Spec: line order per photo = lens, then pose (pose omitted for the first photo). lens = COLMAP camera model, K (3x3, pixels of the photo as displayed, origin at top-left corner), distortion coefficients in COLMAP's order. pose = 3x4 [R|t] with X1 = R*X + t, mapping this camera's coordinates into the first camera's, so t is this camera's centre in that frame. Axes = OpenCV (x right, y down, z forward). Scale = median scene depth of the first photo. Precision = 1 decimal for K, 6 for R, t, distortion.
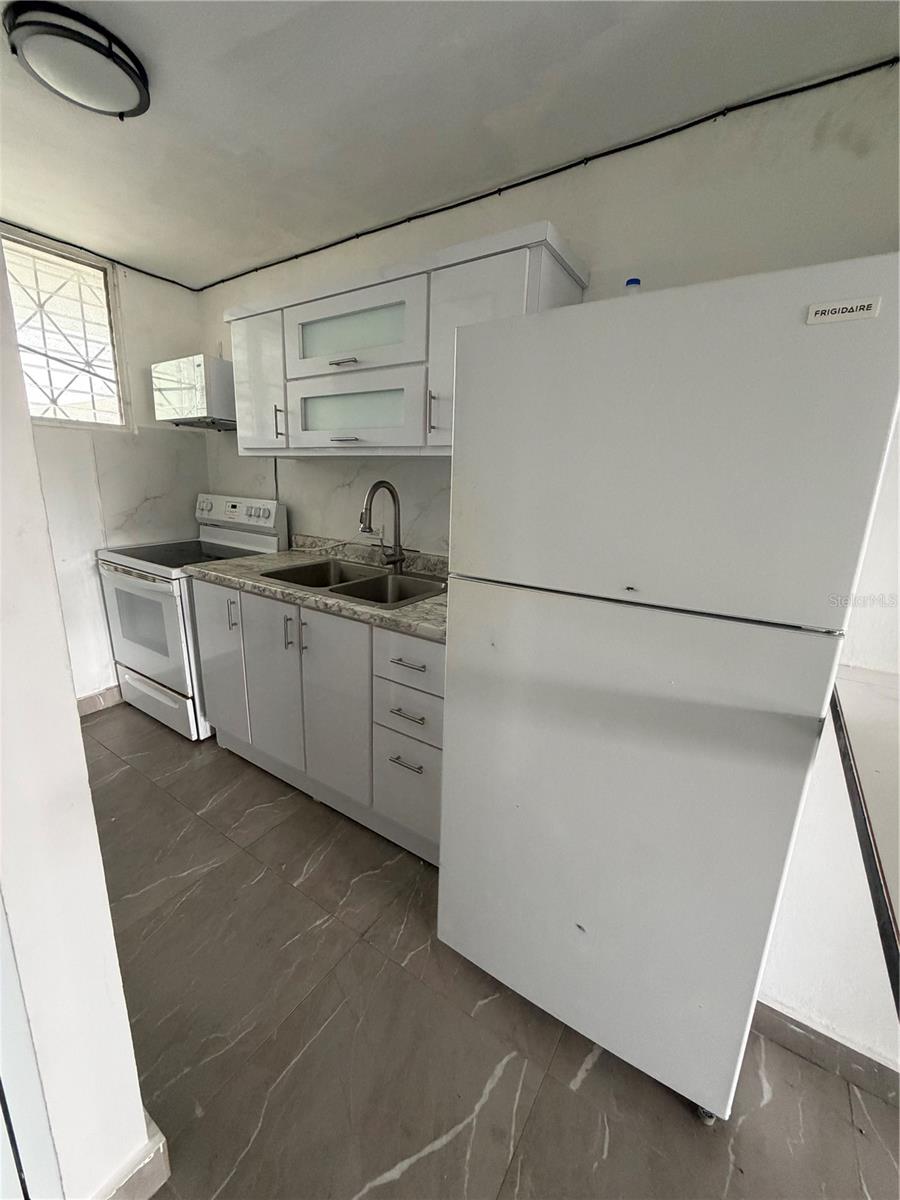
lens RADIAL K [[476.8, 0, 446.1], [0, 476.8, 594.6], [0, 0, 1]] dist [0.000315, 0.000385]
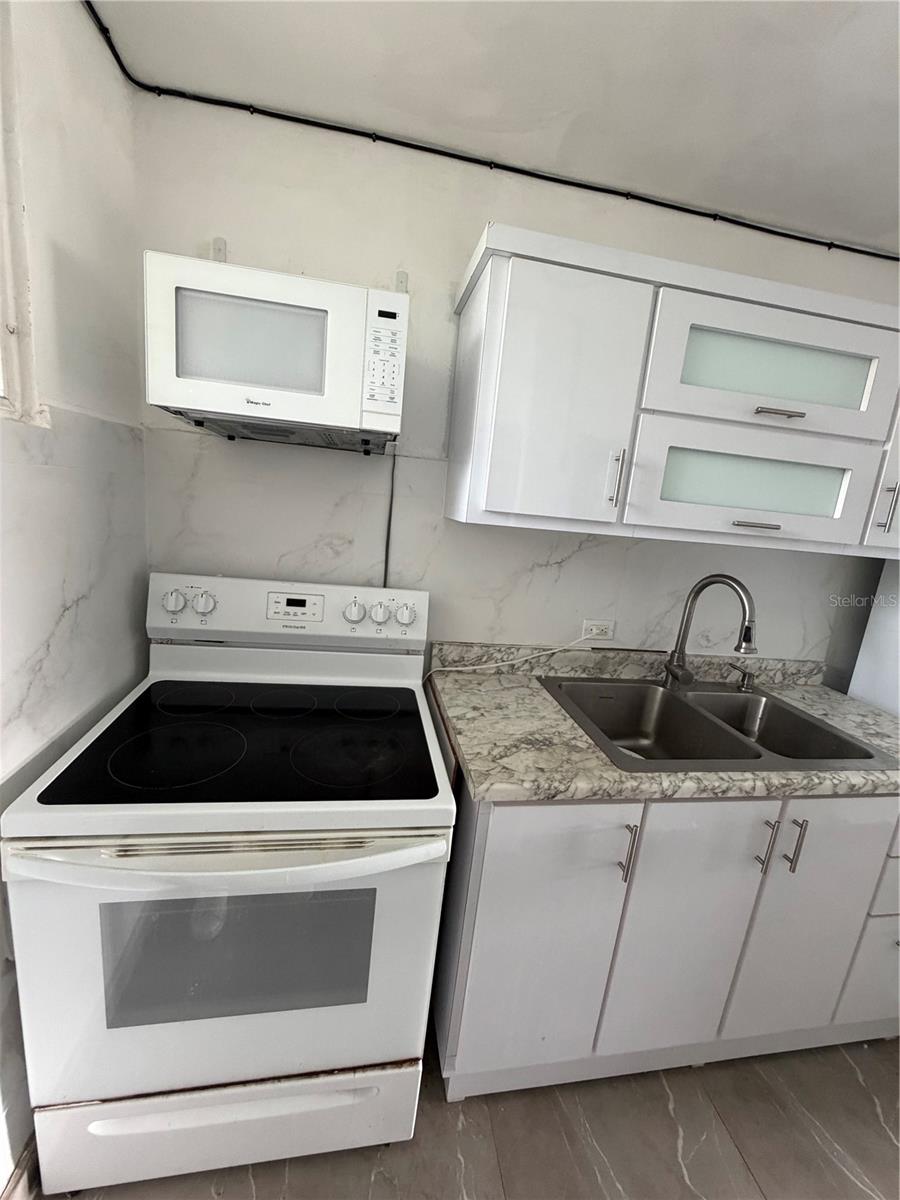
lens RADIAL K [[476.8, 0, 450.9], [0, 476.8, 596.5], [0, 0, 1]] dist [0.000315, 0.000385]
pose [[0.723948, -0.101401, 0.682362, -0.842716], [0.093964, 0.994414, 0.048082, -0.254462], [-0.683425, 0.029309, 0.729432, 0.688519]]
